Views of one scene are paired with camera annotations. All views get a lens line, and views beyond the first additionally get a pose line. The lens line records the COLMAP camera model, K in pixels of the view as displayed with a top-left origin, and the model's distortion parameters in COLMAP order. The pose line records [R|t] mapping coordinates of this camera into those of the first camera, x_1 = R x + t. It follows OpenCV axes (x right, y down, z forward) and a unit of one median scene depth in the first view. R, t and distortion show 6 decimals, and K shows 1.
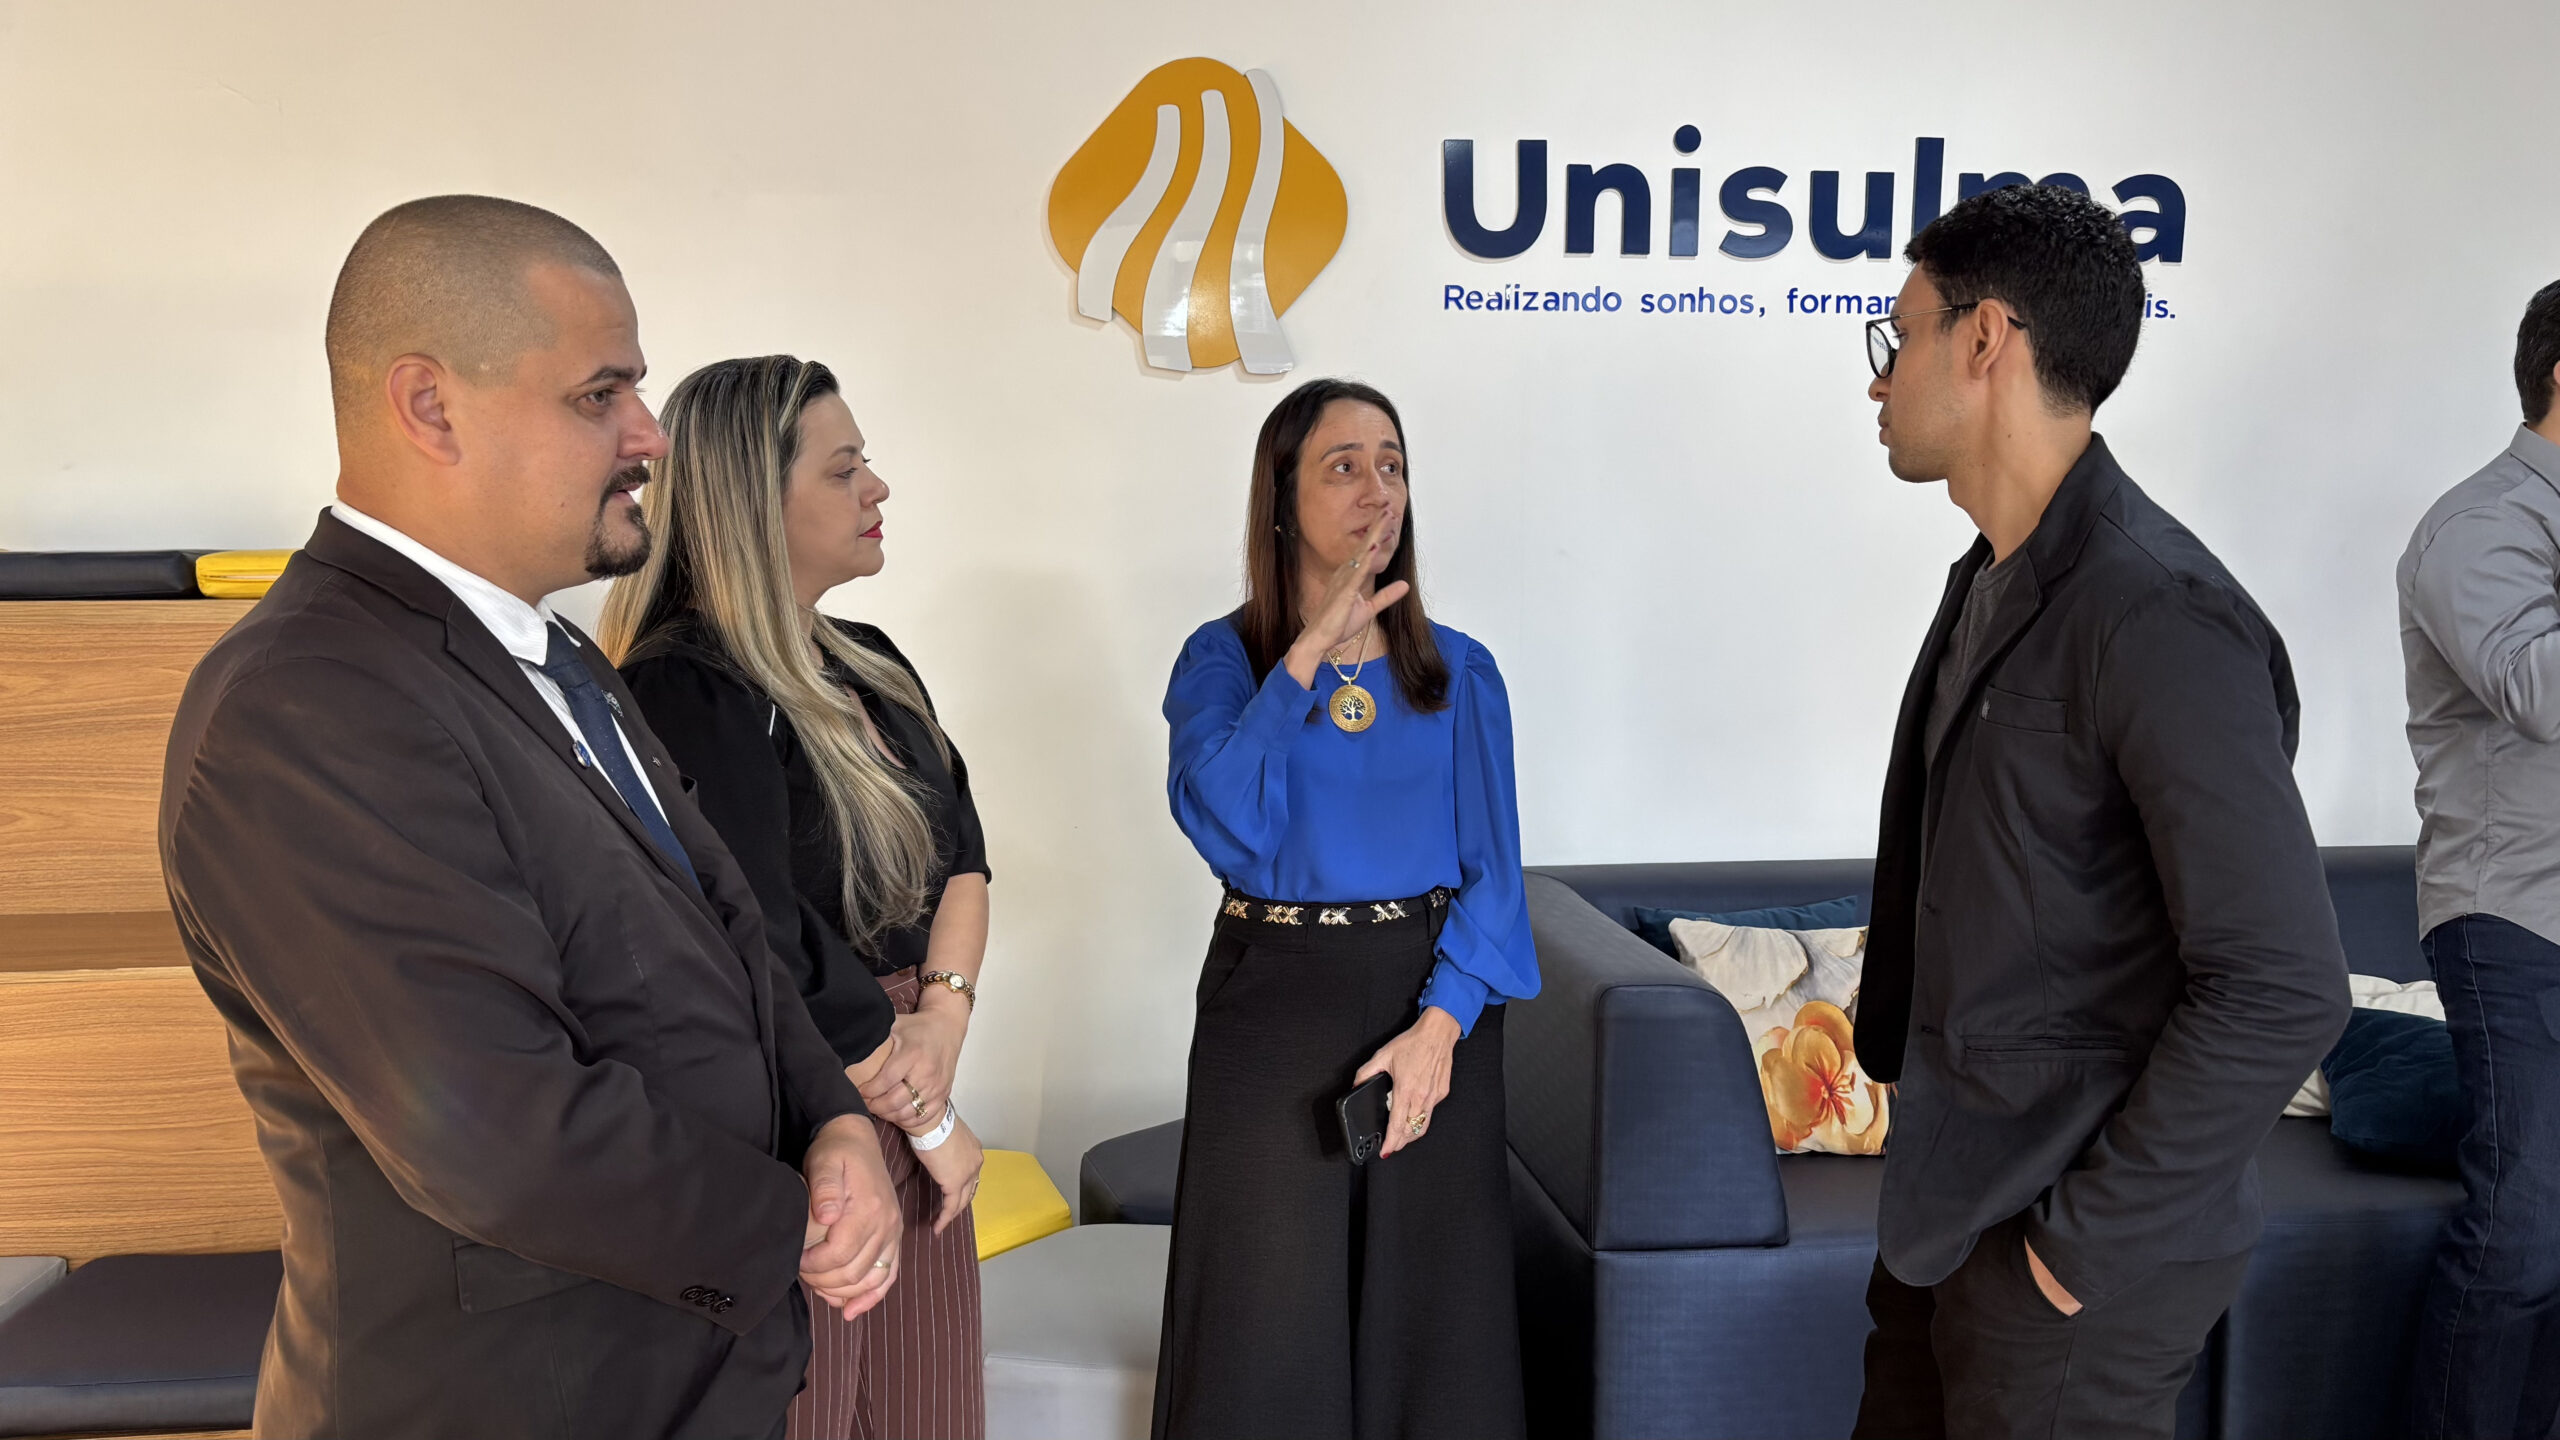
lens RADIAL K [[1941.4, 0, 1198.4], [0, 1941.4, 677.9], [0, 0, 1]] dist [0.039456, -0.043163]
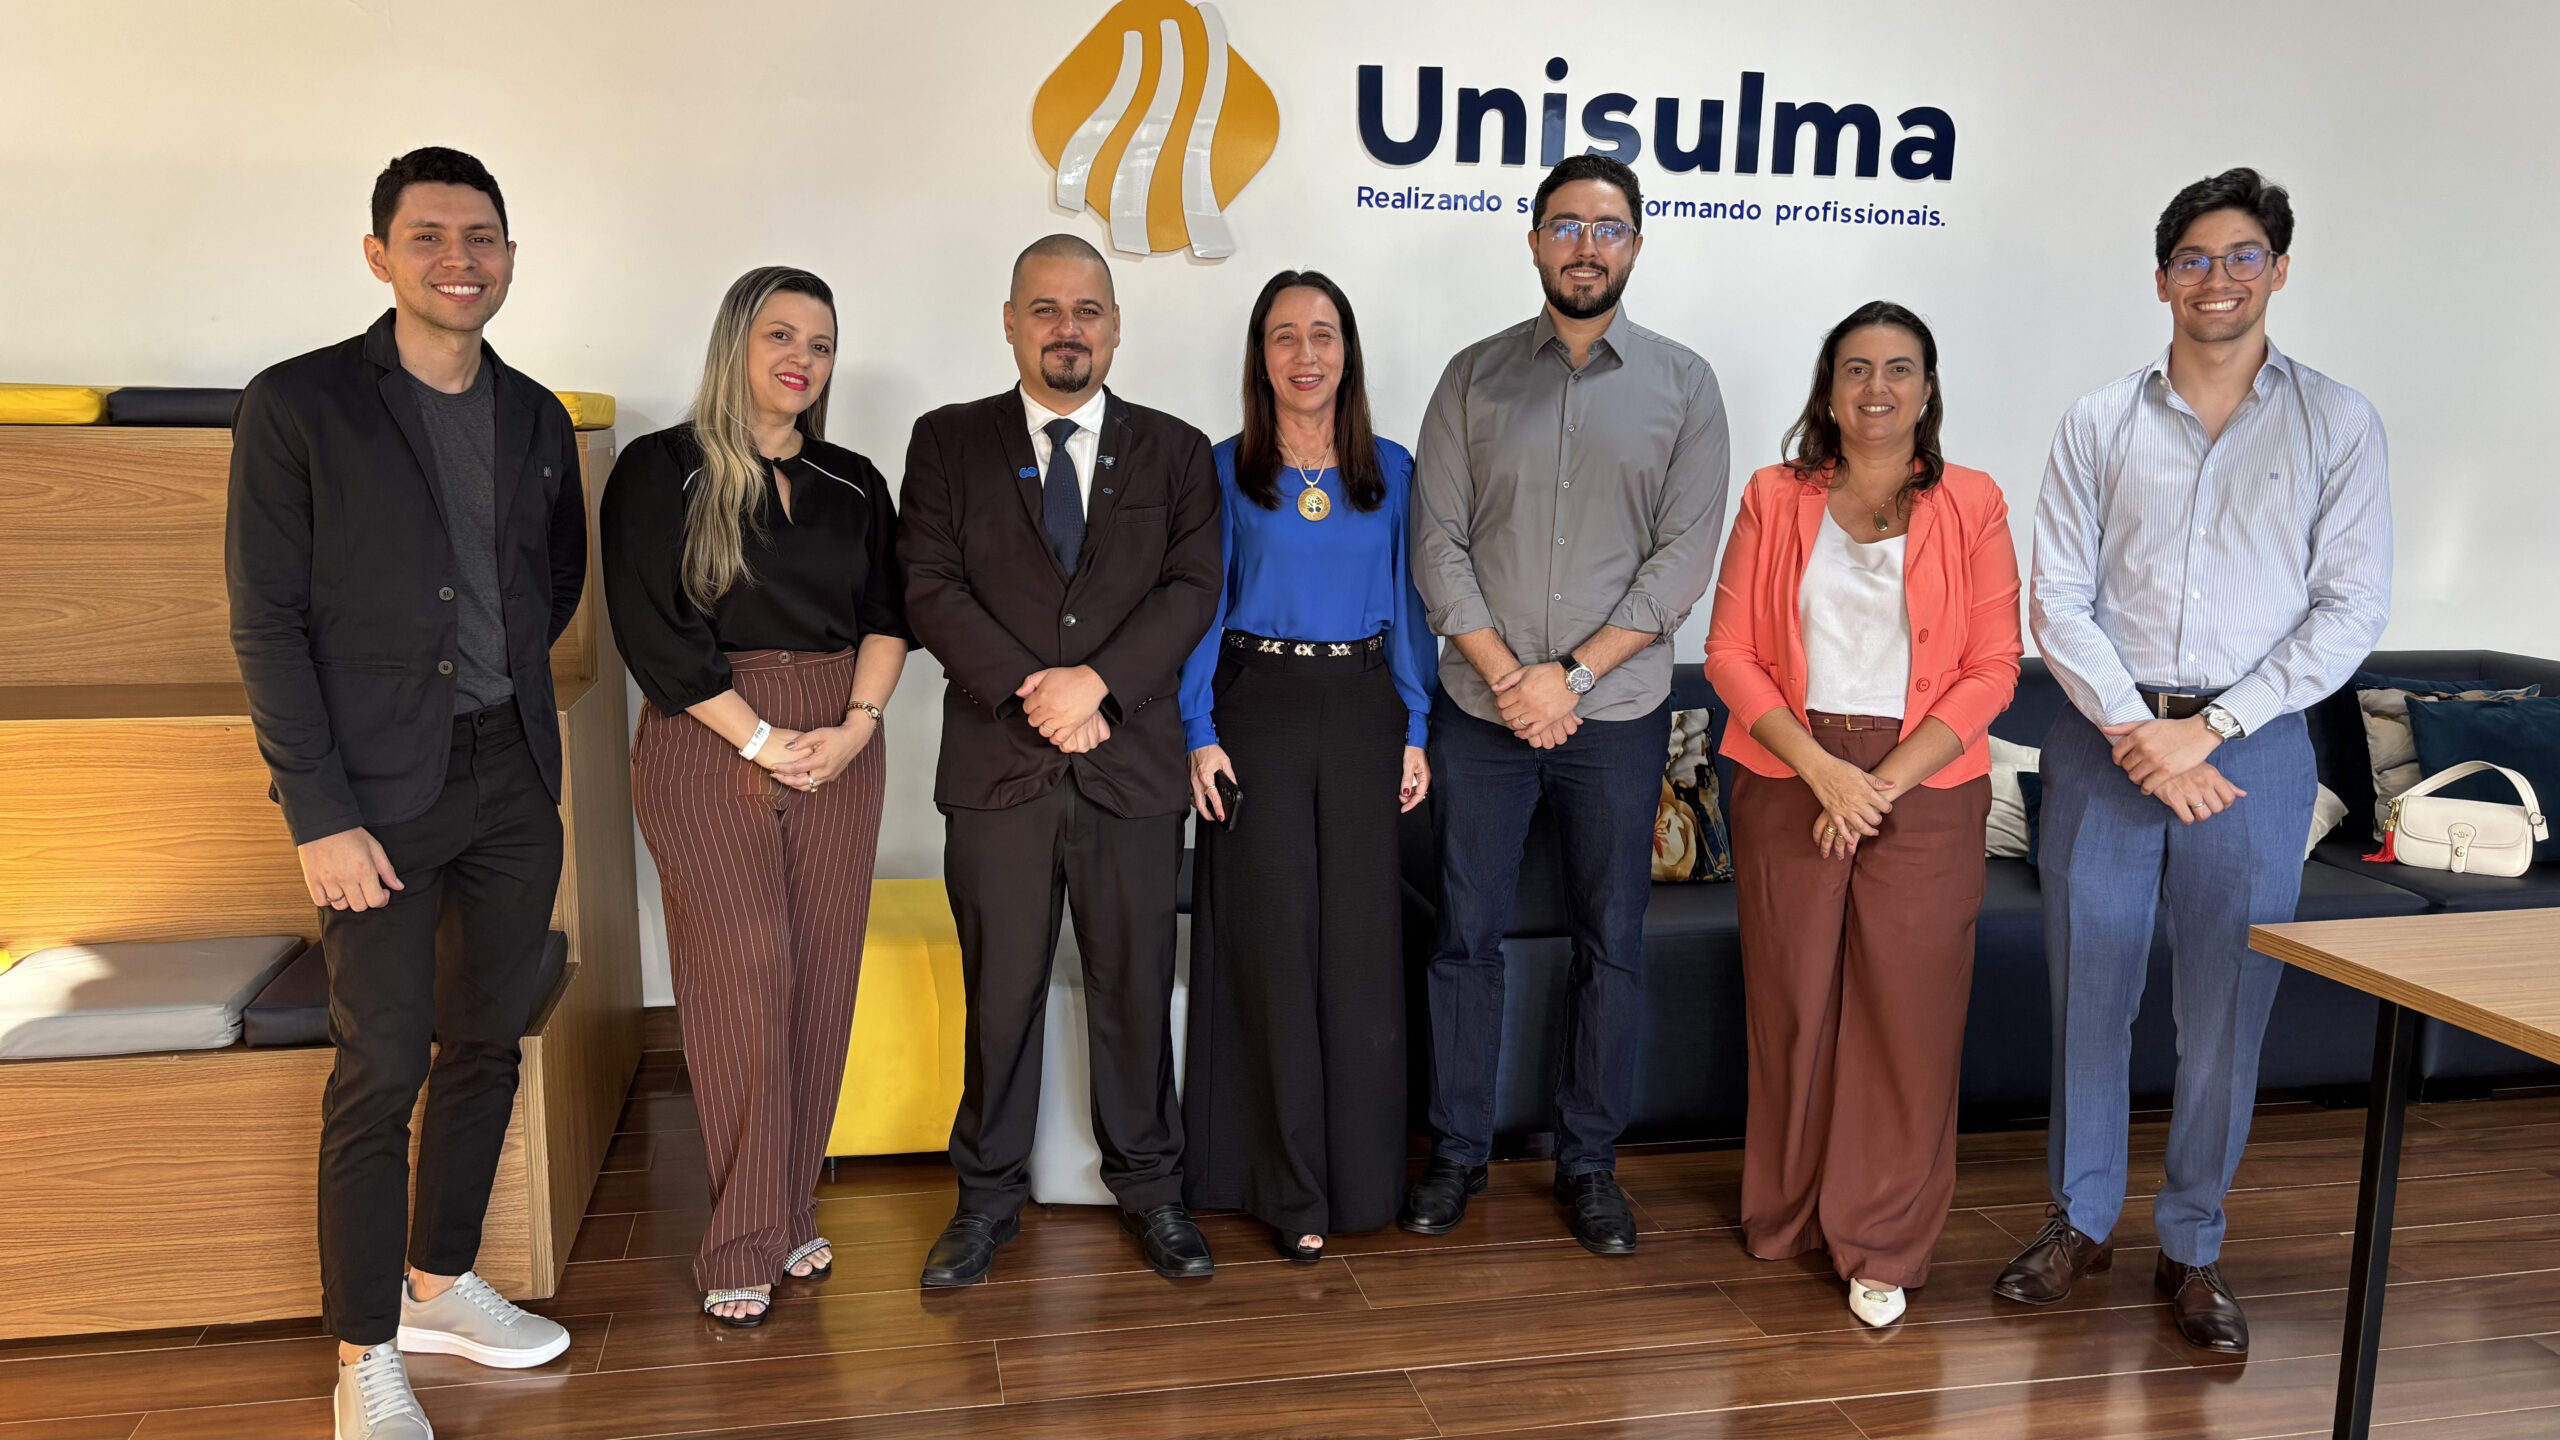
lens RADIAL K [[1941.4, 0, 1231.4], [0, 1941.4, 676.8], [0, 0, 1]] dist [0.039456, -0.043163]
pose [[0.996383, 0.000533, 0.084974, -0.054655], [-0.005572, 0.998238, 0.059073, 0.031171], [-0.084793, -0.059332, 0.994630, -0.214624]]
